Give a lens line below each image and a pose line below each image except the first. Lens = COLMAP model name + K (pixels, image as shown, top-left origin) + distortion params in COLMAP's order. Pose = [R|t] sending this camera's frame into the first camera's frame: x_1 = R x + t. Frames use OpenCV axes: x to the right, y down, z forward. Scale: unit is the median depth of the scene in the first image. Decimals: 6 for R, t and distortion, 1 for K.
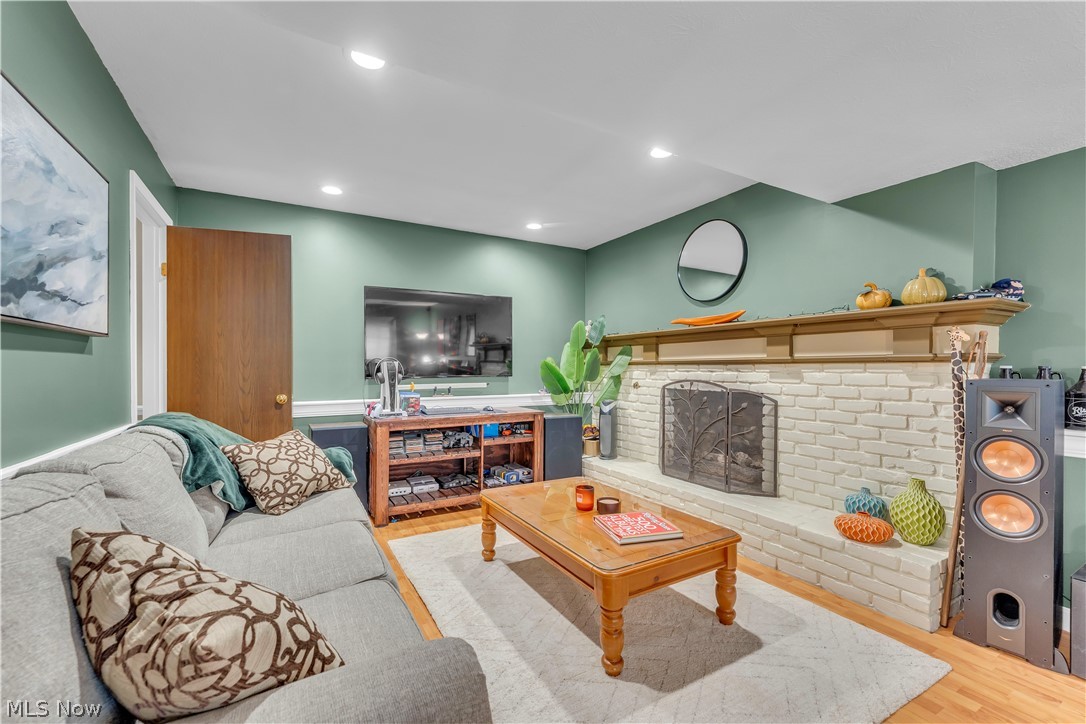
lens RADIAL K [[442.6, 0, 540.9], [0, 442.6, 368.9], [0, 0, 1]] dist [-0.000849, -0.001204]
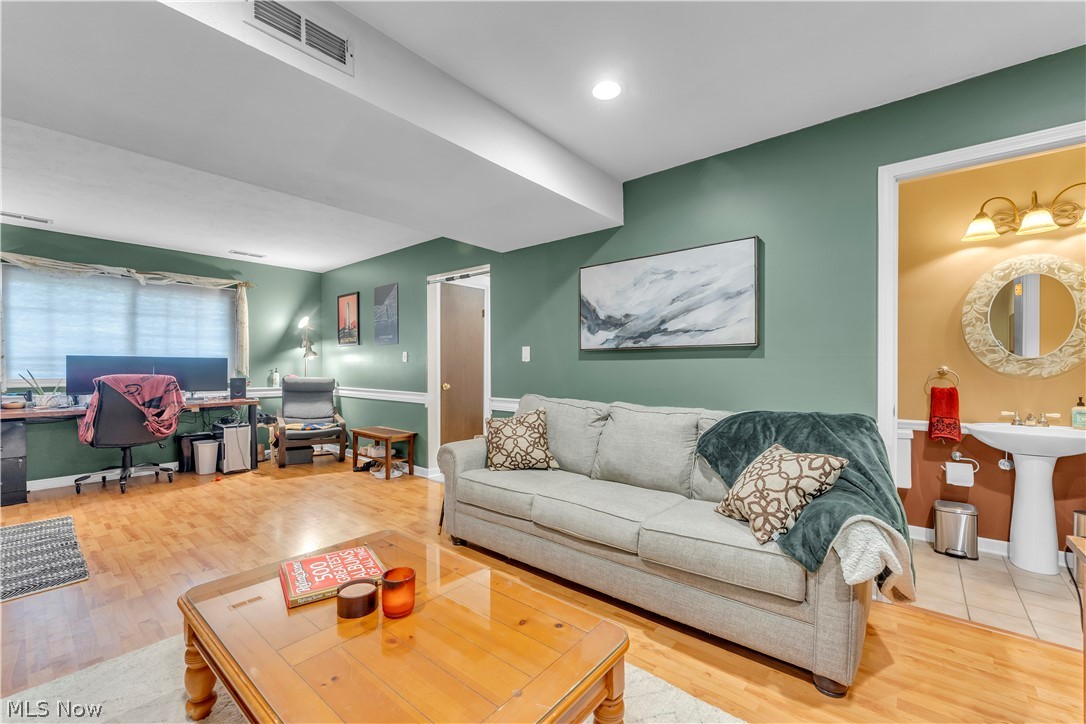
lens RADIAL K [[442.6, 0, 544.2], [0, 442.6, 368.3], [0, 0, 1]] dist [-0.000849, -0.001204]
pose [[-0.935661, -0.000470, -0.352899, 0.094770], [-0.002271, 0.999986, 0.004690, -0.002159], [0.352892, 0.005190, -0.935650, 1.215559]]
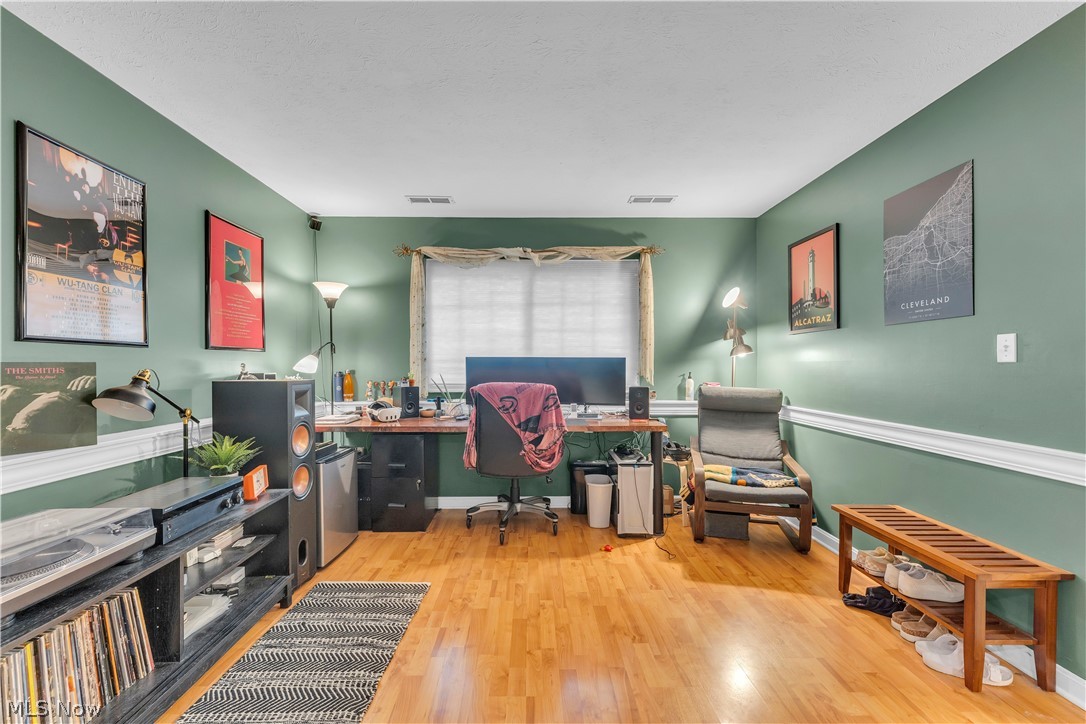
lens RADIAL K [[442.6, 0, 538.2], [0, 442.6, 369.4], [0, 0, 1]] dist [-0.000849, -0.001204]
pose [[-0.876149, -0.005939, 0.482004, 0.265123], [-0.000636, 0.999937, 0.011165, -0.012137], [-0.482041, 0.009475, -0.876098, 0.374271]]
